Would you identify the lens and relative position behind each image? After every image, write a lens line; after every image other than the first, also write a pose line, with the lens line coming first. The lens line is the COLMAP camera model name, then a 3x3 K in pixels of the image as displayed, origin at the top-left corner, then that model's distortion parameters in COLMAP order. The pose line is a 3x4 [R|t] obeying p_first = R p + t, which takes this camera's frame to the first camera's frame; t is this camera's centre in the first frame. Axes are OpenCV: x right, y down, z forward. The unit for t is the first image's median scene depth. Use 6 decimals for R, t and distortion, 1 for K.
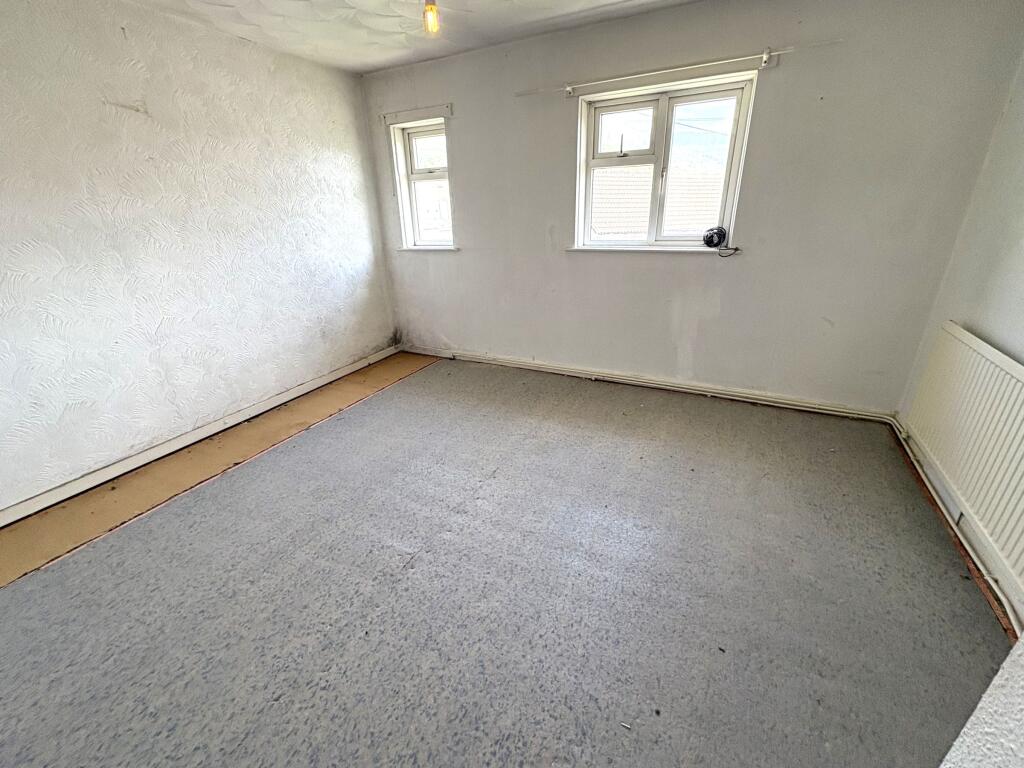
lens RADIAL K [[417.5, 0, 512.5], [0, 417.5, 382.1], [0, 0, 1]] dist [0.001049, -0.000087]
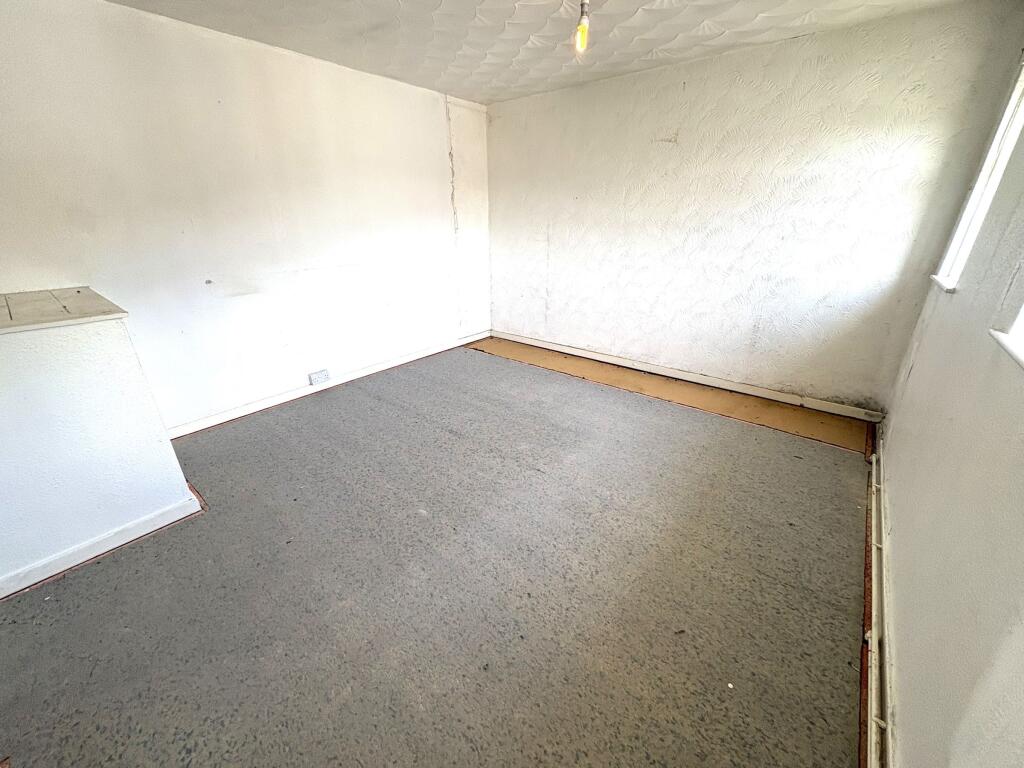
lens RADIAL K [[417.5, 0, 514.2], [0, 417.5, 385.2], [0, 0, 1]] dist [0.001049, -0.000087]
pose [[-0.219835, 0.395323, -0.891848, 0.556544], [-0.365918, 0.814047, 0.451033, -0.275705], [0.904310, 0.425496, -0.034300, 0.613637]]
